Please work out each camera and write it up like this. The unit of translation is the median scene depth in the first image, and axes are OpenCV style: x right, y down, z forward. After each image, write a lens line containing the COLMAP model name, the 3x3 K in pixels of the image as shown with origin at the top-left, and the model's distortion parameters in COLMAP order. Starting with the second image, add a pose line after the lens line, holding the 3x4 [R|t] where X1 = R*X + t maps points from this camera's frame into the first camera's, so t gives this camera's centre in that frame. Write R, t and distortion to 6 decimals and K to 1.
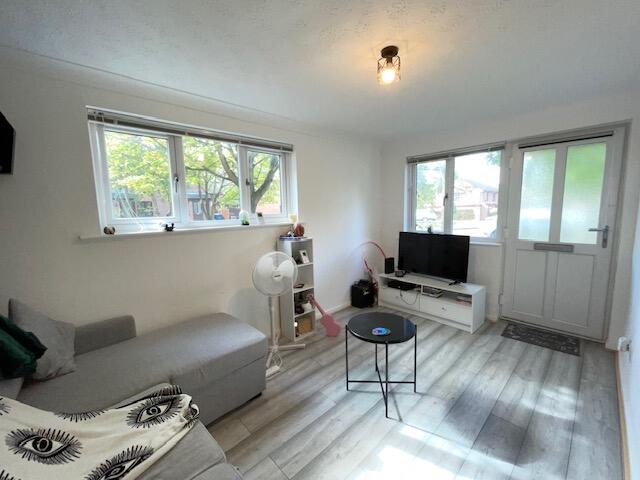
lens RADIAL K [[259.6, 0, 320.9], [0, 259.6, 239.5], [0, 0, 1]] dist [-0.011082, 0.000759]
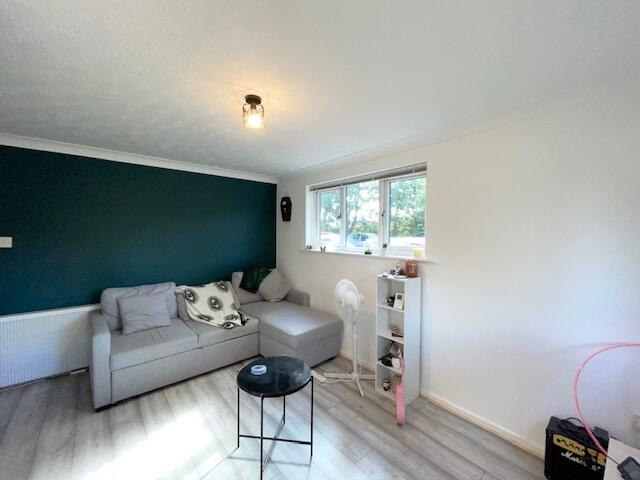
lens RADIAL K [[259.6, 0, 320.8], [0, 259.6, 240.8], [0, 0, 1]] dist [-0.011082, 0.000759]
pose [[-0.039766, 0.050290, -0.997943, 1.086031], [-0.121615, 0.991064, 0.054789, -0.195666], [0.991780, 0.123544, -0.033295, 1.114813]]
